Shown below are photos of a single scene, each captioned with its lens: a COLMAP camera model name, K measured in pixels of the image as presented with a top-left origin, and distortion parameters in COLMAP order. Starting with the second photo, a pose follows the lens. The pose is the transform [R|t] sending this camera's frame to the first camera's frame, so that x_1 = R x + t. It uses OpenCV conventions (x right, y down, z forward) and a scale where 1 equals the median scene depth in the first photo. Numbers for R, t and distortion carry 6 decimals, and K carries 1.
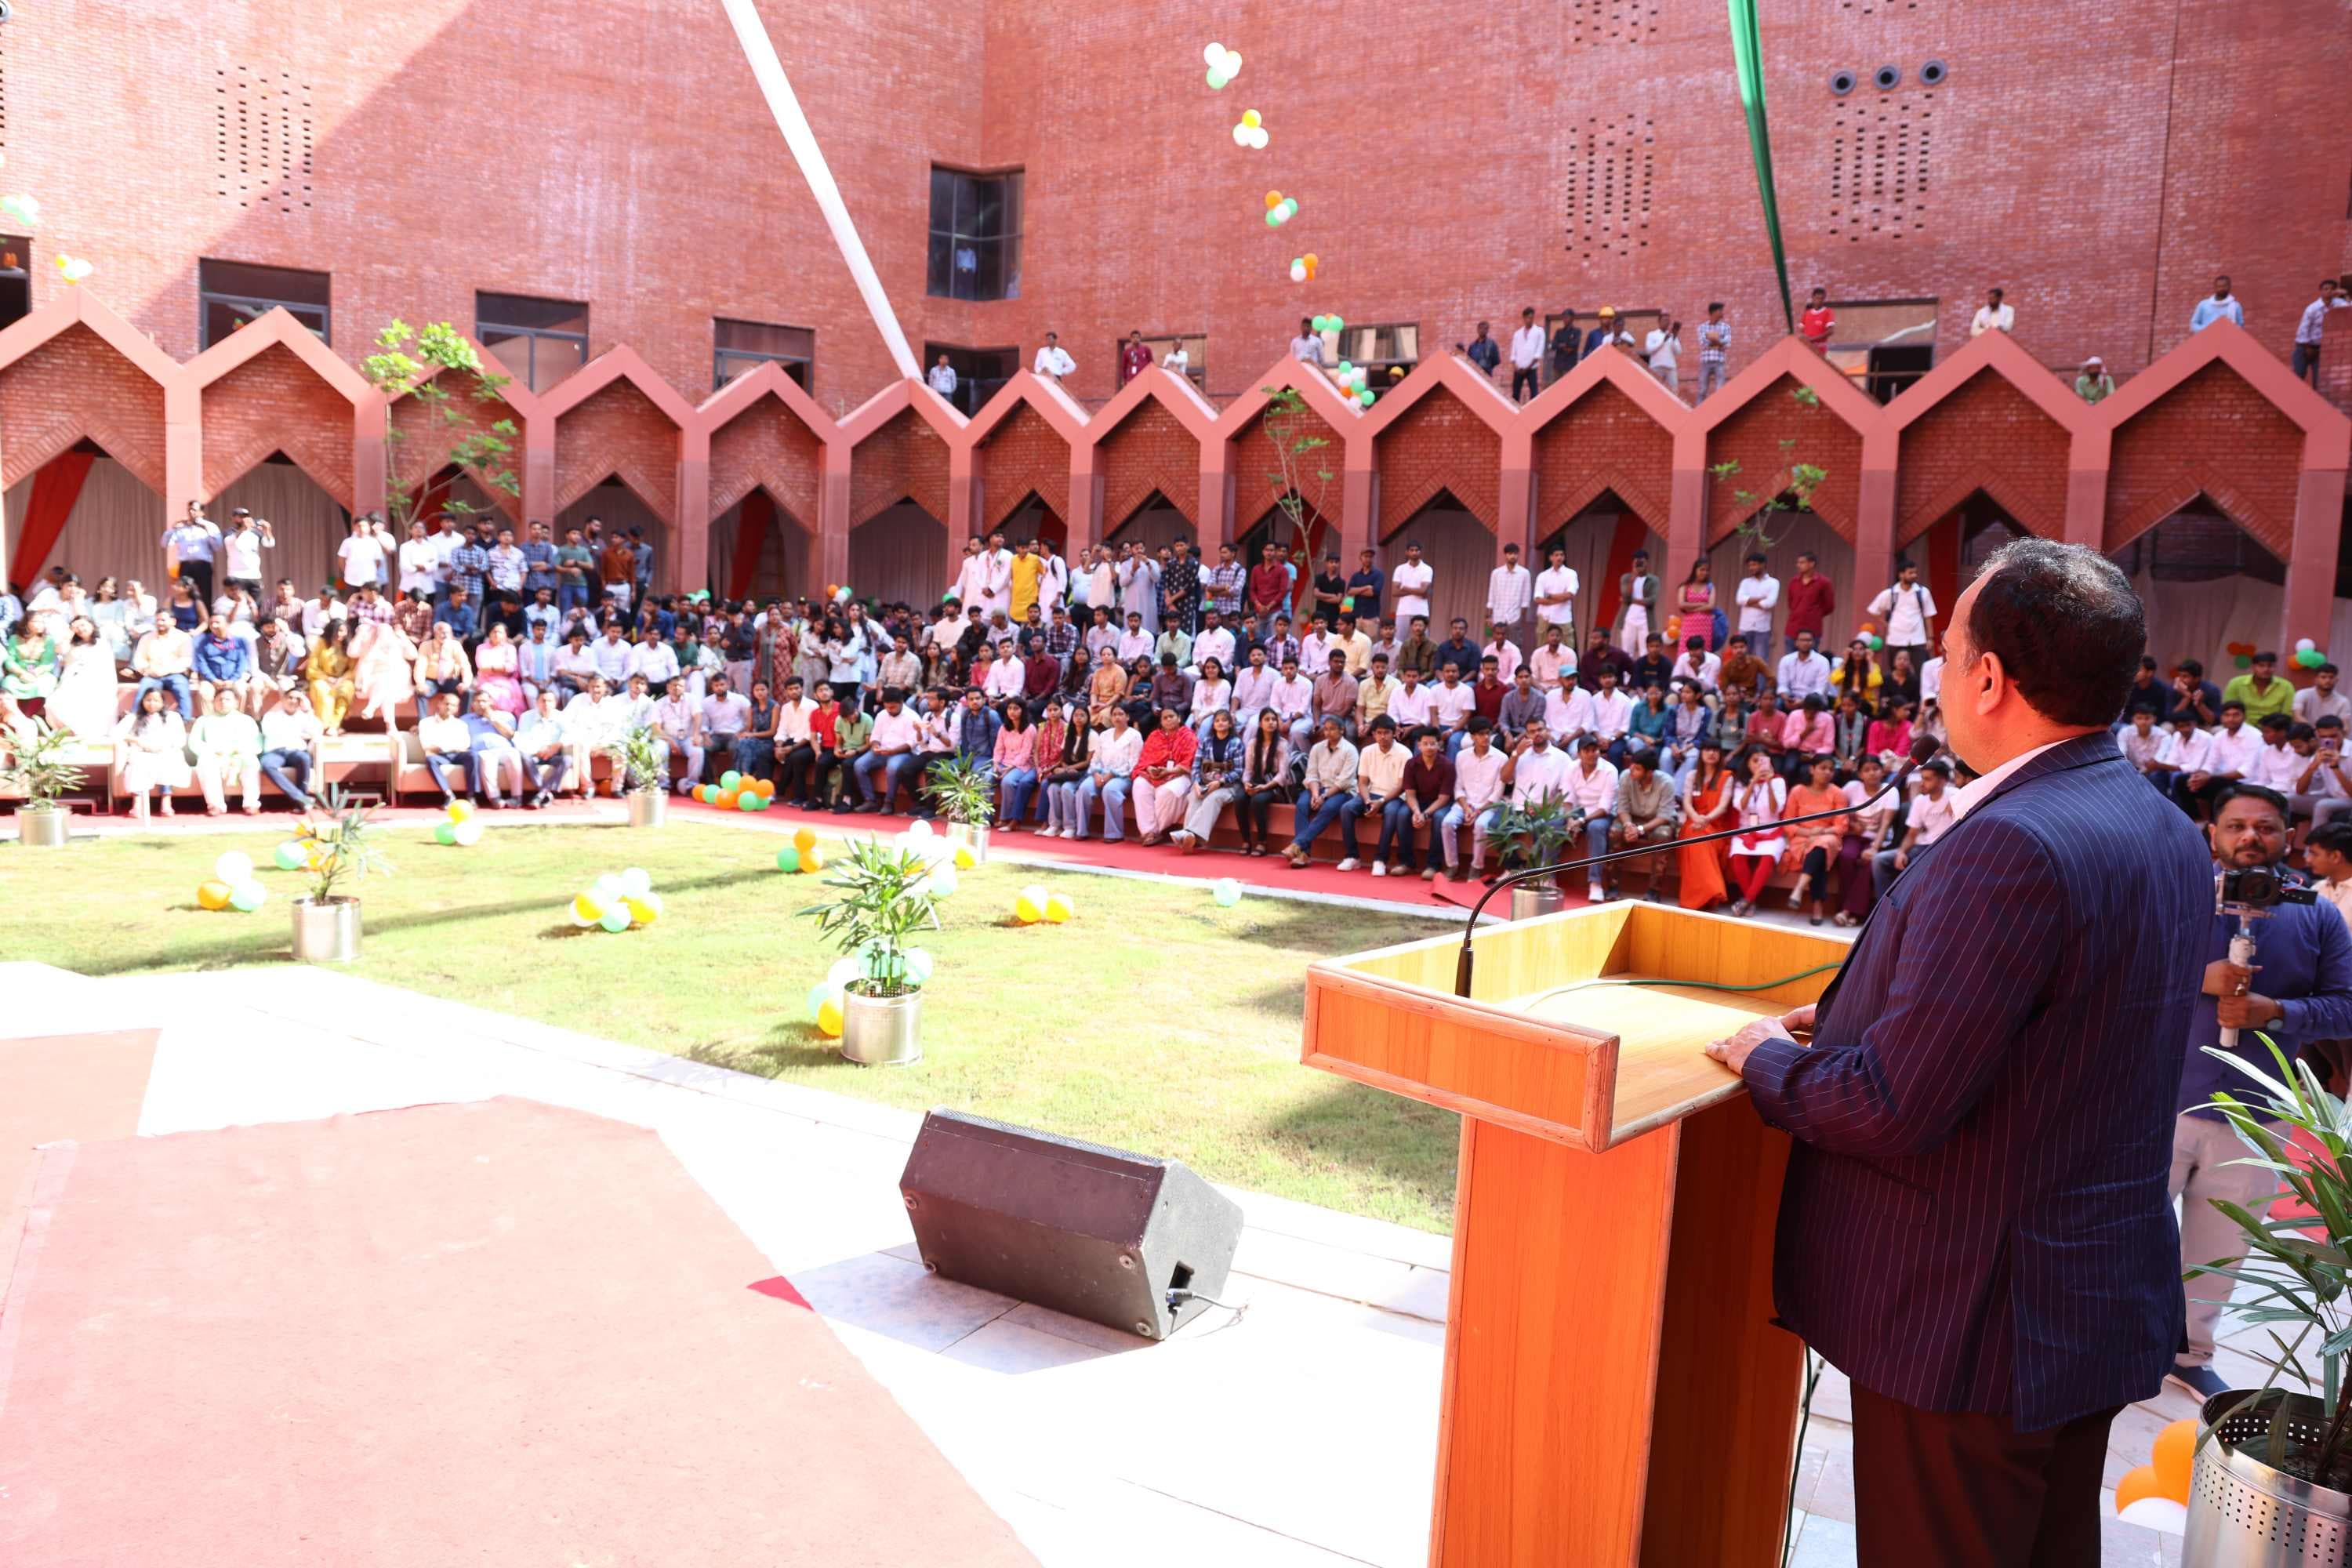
lens RADIAL K [[1695.0, 0, 1179.1], [0, 1695.0, 722.0], [0, 0, 1]] dist [-0.044876, 0.057721]
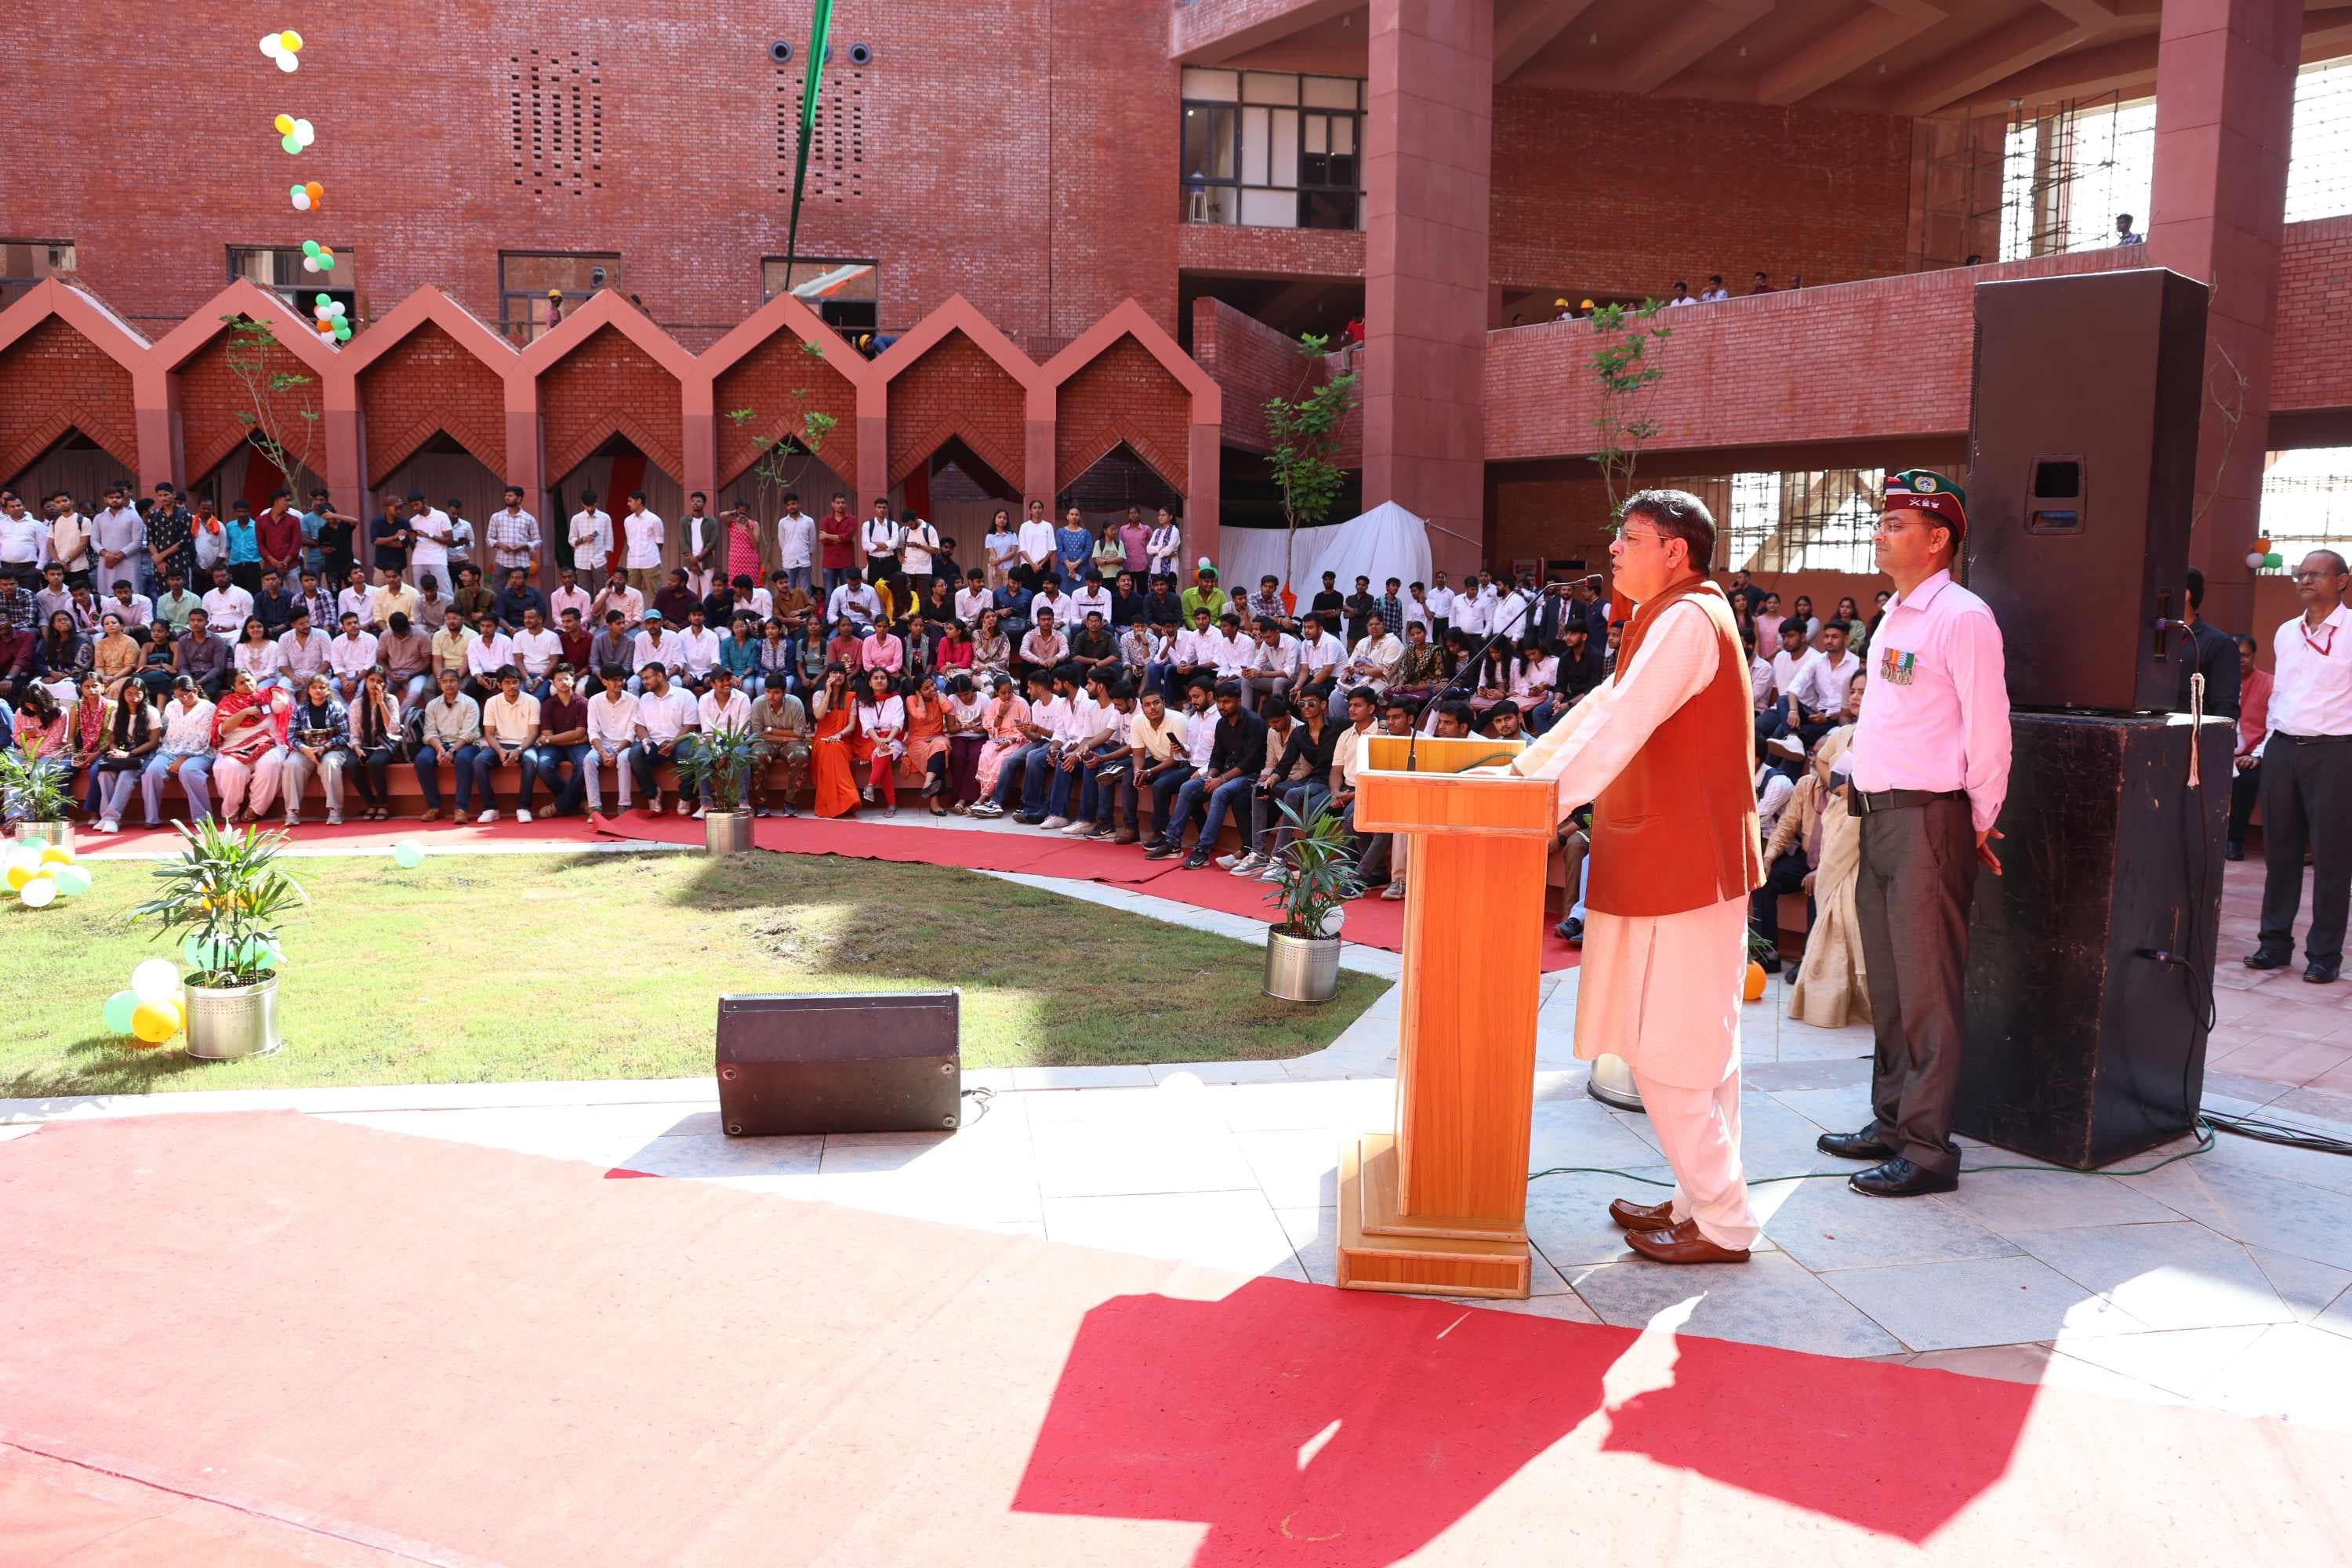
lens RADIAL K [[1744.0, 0, 1176.0], [0, 1744.0, 784.0], [0, 0, 1]] dist [-0.109181, 0.114398]
pose [[0.783059, -0.109917, 0.612158, -0.137993], [0.066885, 0.993434, 0.092820, -0.001251], [-0.618341, -0.031739, 0.785269, -0.027331]]
